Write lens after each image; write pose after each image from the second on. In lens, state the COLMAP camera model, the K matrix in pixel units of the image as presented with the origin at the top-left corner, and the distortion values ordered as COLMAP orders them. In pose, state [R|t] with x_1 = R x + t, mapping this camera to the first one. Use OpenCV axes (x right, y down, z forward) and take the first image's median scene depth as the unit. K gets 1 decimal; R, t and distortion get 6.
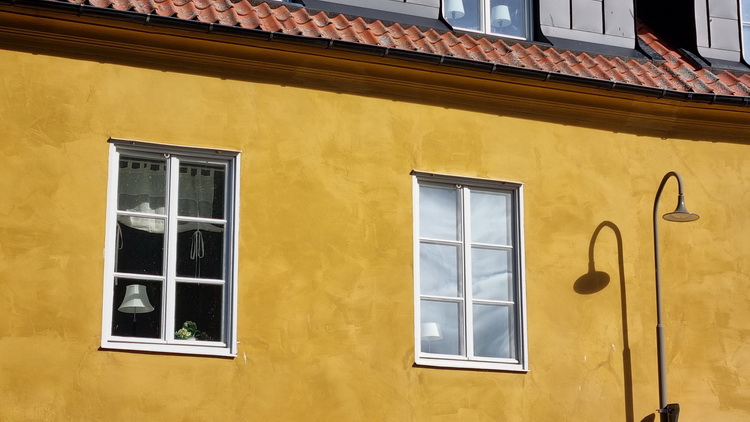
lens RADIAL K [[1530.6, 0, 382.7], [0, 1530.6, 210.5], [0, 0, 1]] dist [0.116007, 0.000000]
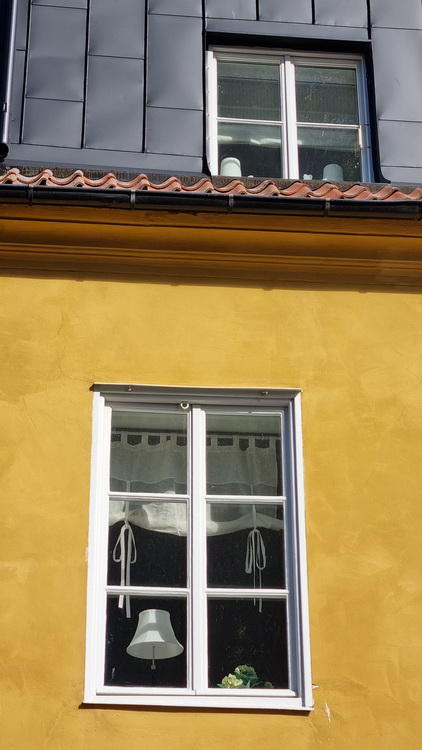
lens RADIAL K [[1565.9, 0, 208.5], [0, 1565.9, 377.6], [0, 0, 1]] dist [0.070497, 0.000000]
pose [[0.953106, -0.142592, -0.266940, 0.046433], [0.076805, 0.967135, -0.242387, 0.113484], [0.292730, 0.210519, 0.932733, 0.387821]]
